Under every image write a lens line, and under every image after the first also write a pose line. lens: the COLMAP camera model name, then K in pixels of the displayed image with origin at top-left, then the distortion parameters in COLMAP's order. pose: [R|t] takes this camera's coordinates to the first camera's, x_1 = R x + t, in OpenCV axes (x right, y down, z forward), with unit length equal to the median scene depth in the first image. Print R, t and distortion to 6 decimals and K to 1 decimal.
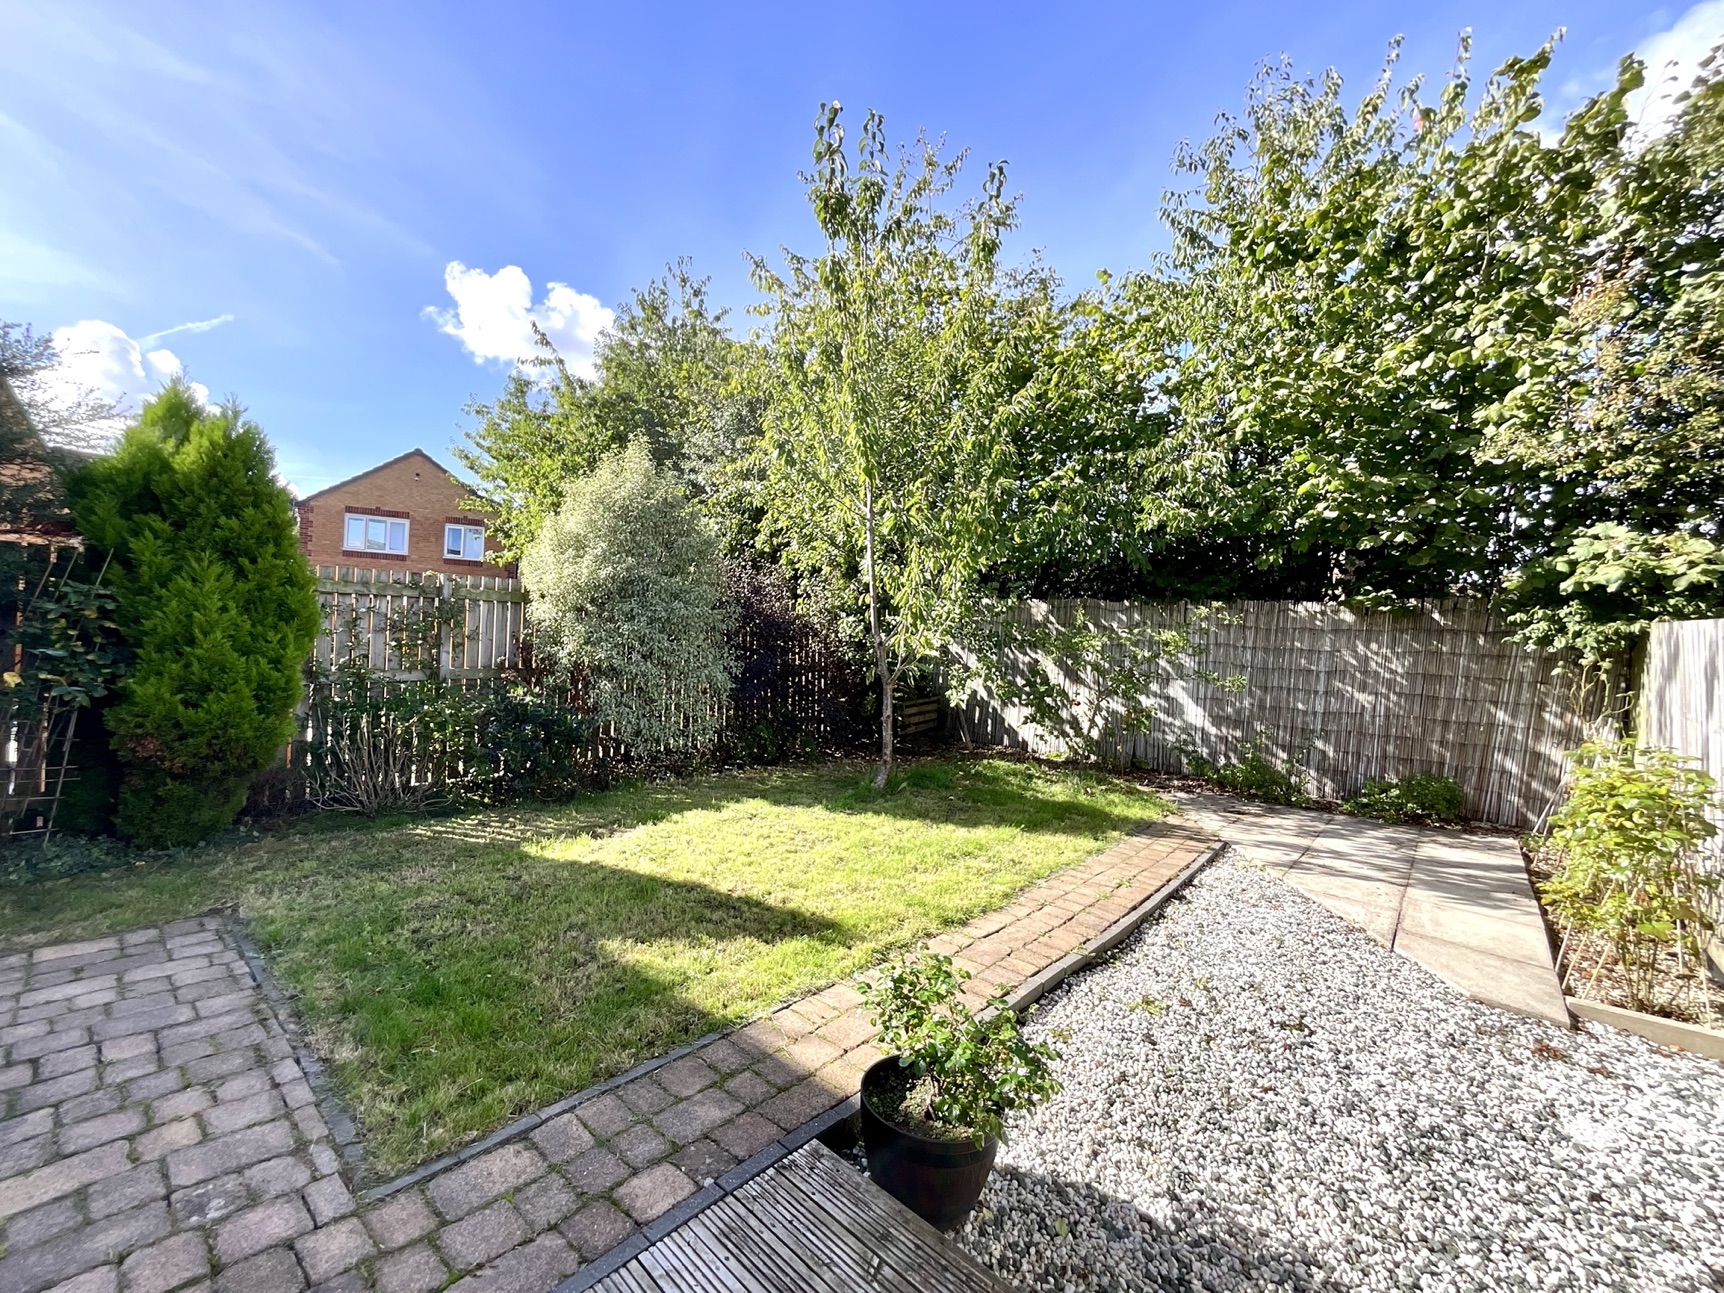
lens RADIAL K [[696.3, 0, 862.0], [0, 696.3, 646.5], [0, 0, 1]] dist [0.001072, -0.000334]
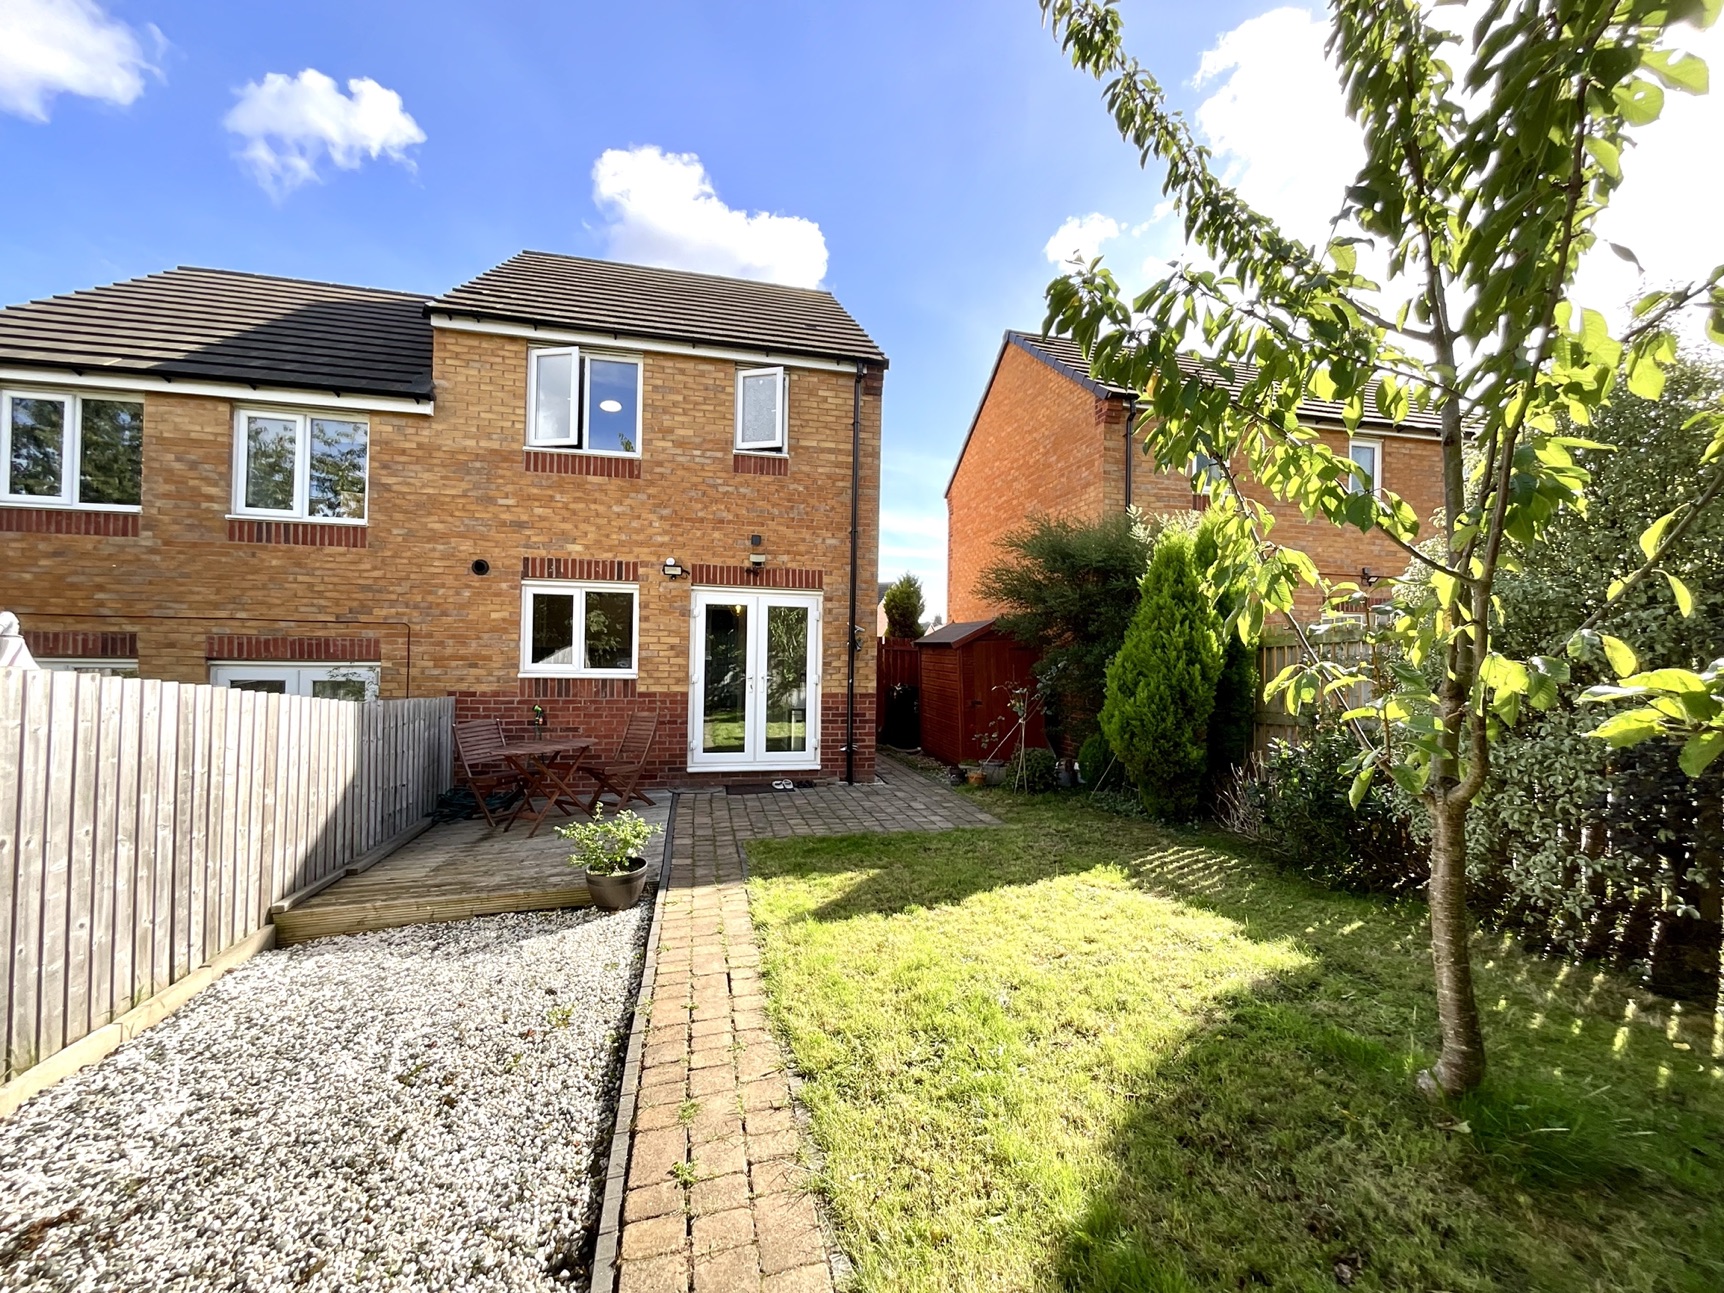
lens RADIAL K [[696.3, 0, 862.0], [0, 696.3, 646.5], [0, 0, 1]] dist [0.001072, -0.000334]
pose [[-0.587691, -0.059402, -0.806902, 0.772083], [-0.007382, 0.997653, -0.068068, 0.013411], [0.809052, -0.034046, -0.586751, 1.511412]]
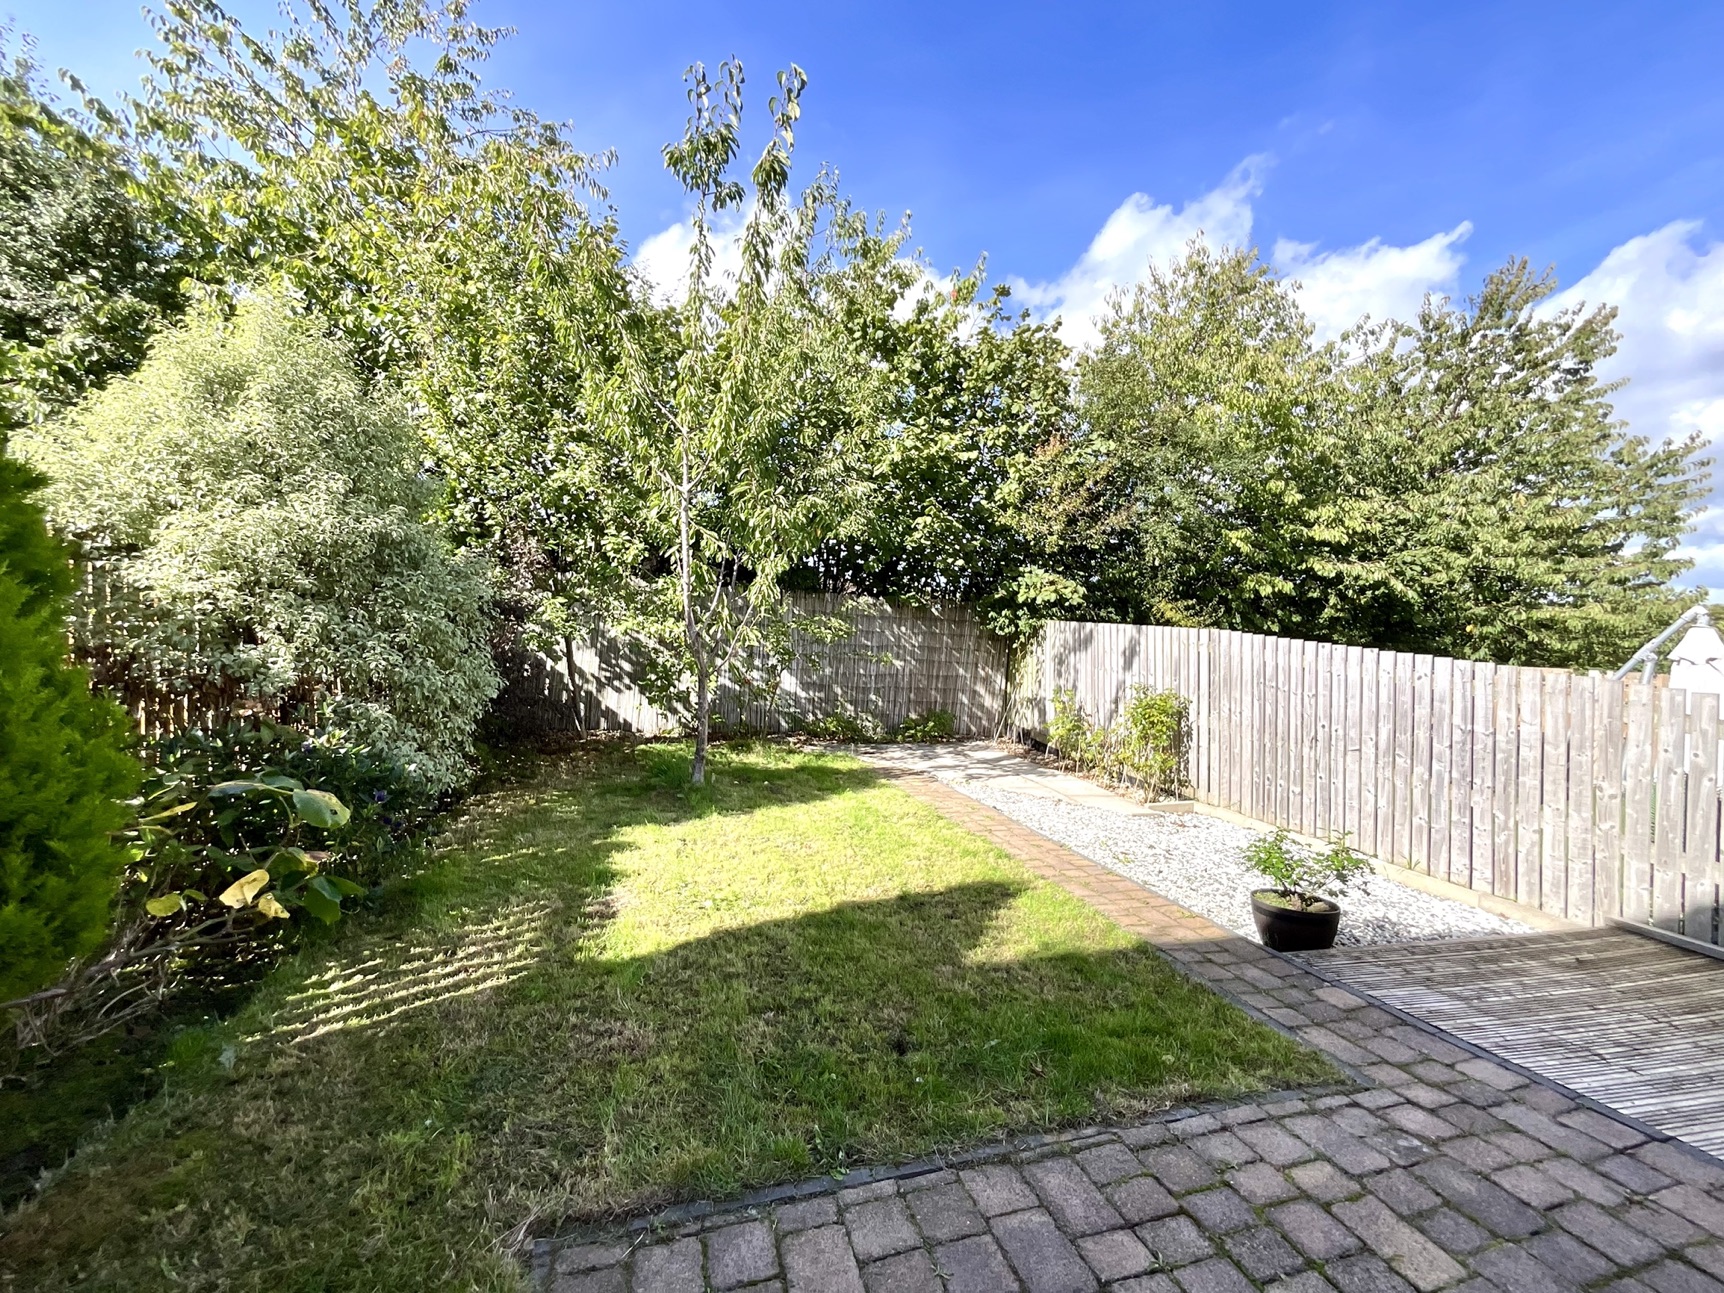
lens RADIAL K [[696.3, 0, 862.0], [0, 696.3, 646.5], [0, 0, 1]] dist [0.001072, -0.000334]
pose [[0.542569, -0.030017, 0.839475, -0.991700], [-0.016699, 0.998778, 0.046506, -0.052558], [-0.839845, -0.039252, 0.541405, 0.470046]]
